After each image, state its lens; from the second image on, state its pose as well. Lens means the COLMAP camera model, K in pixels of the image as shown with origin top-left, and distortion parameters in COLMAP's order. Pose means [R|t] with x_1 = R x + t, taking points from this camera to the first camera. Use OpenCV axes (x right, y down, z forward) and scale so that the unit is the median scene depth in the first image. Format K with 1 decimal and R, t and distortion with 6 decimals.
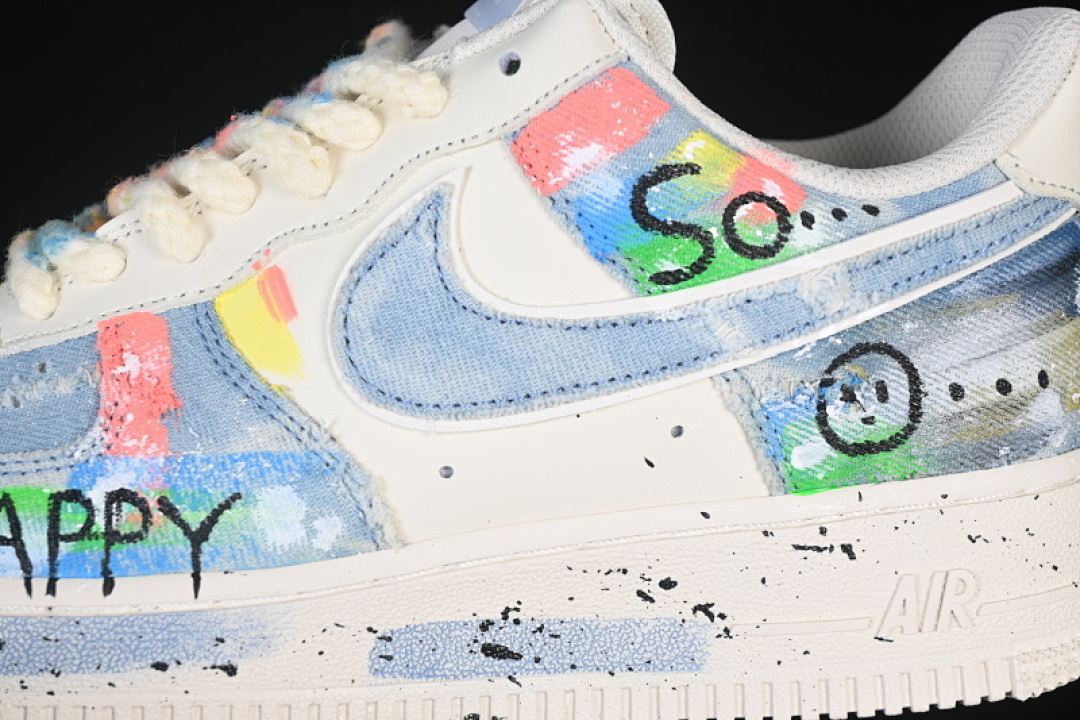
lens RADIAL K [[2379.9, 0, 539.5], [0, 2379.9, 360.7], [0, 0, 1]] dist [0.030199, 0.000000]
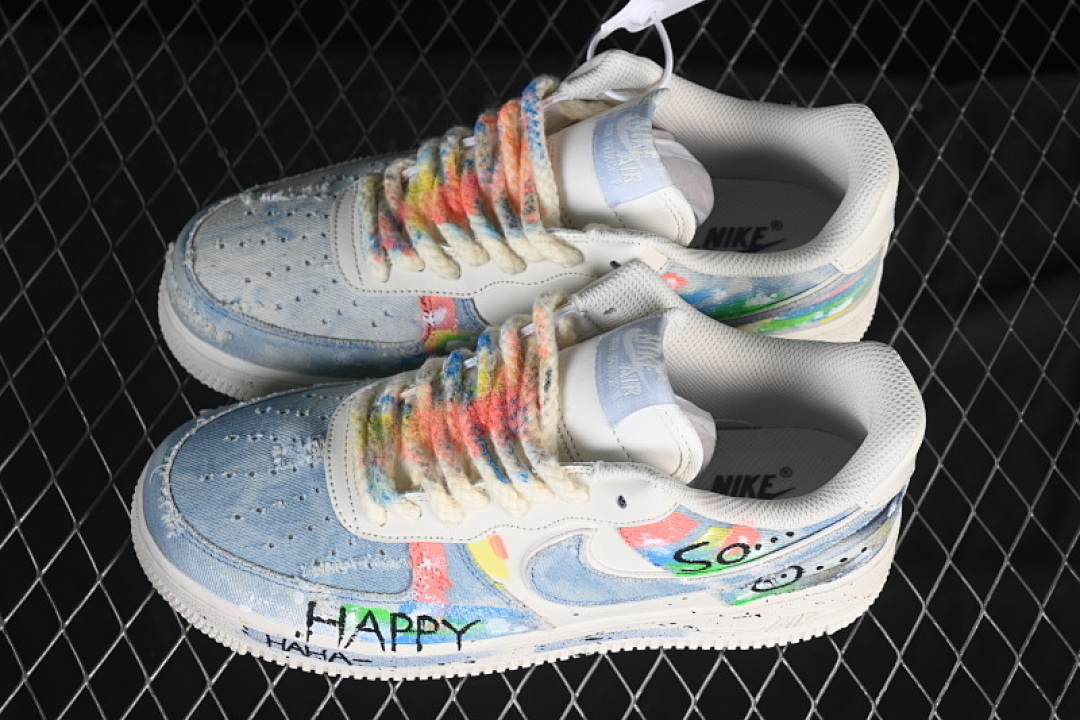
lens RADIAL K [[2379.9, 0, 536.6], [0, 2379.9, 359.5], [0, 0, 1]] dist [0.030199, 0.000000]
pose [[0.998332, 0.028831, 0.050017, -0.187925], [-0.056991, 0.630564, 0.774042, -1.753026], [-0.009223, -0.775601, 0.631156, -0.177595]]
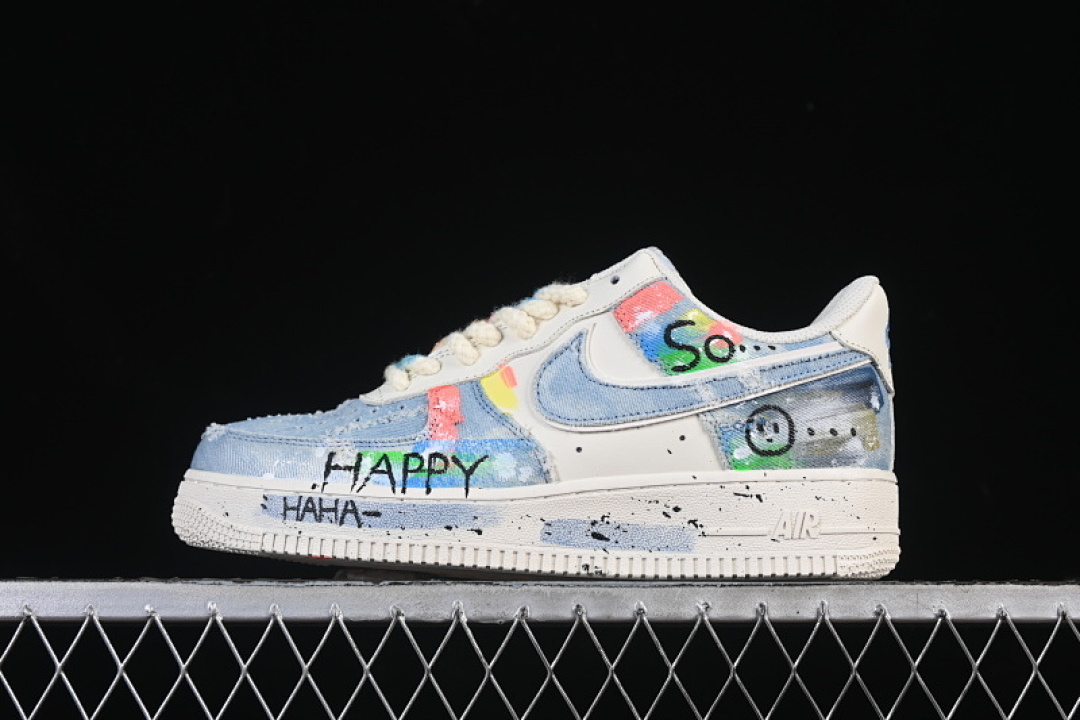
lens RADIAL K [[2379.9, 0, 567.8], [0, 2379.9, 352.5], [0, 0, 1]] dist [0.030199, 0.000000]
pose [[0.997030, 0.029881, -0.070976, 0.107603], [-0.047680, 0.963279, -0.264235, 0.553451], [0.060475, 0.266834, 0.961843, -1.196010]]
